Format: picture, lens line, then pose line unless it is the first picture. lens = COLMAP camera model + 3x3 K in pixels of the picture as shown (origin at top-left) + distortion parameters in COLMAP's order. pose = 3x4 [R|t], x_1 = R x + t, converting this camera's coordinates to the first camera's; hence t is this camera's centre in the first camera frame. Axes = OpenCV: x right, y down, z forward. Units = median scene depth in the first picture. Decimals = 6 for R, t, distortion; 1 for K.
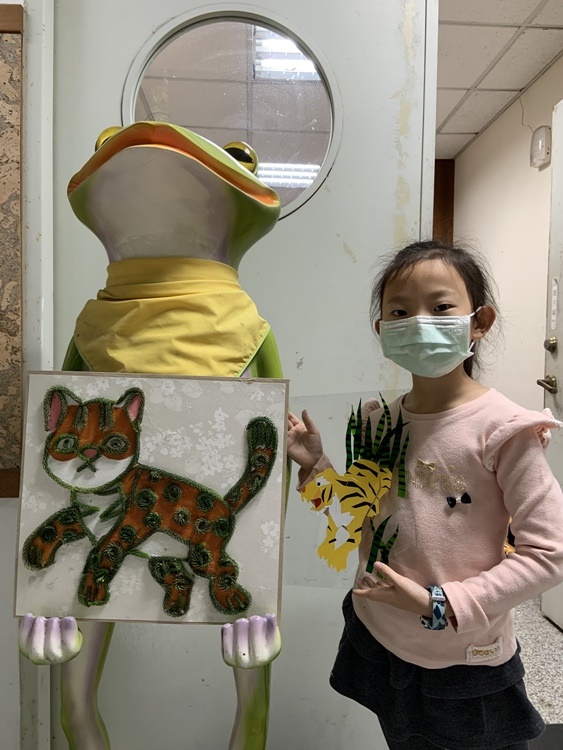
lens RADIAL K [[584.2, 0, 284.5], [0, 584.2, 370.2], [0, 0, 1]] dist [0.118314, -0.157599]
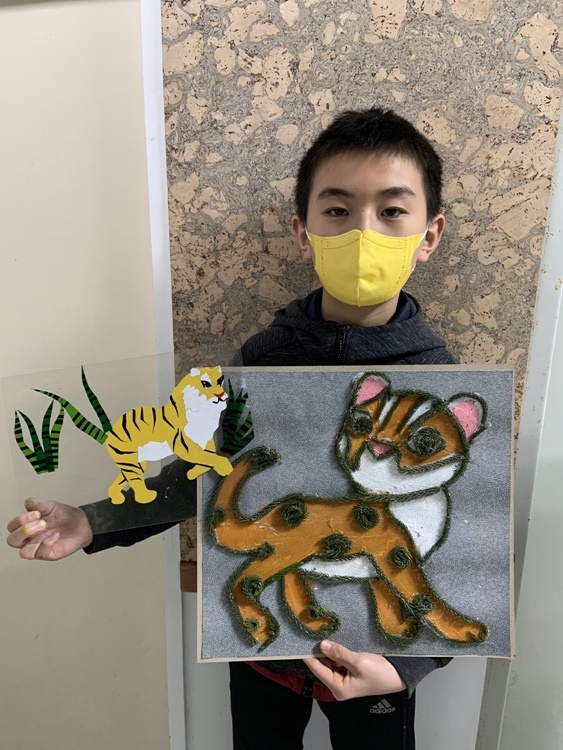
lens RADIAL K [[584.2, 0, 282.8], [0, 584.2, 379.9], [0, 0, 1]] dist [0.118314, -0.157599]
pose [[0.990754, 0.045294, -0.127886, -0.653528], [-0.015203, 0.973754, 0.227096, -0.274469], [0.134815, -0.223052, 0.965439, 0.247215]]
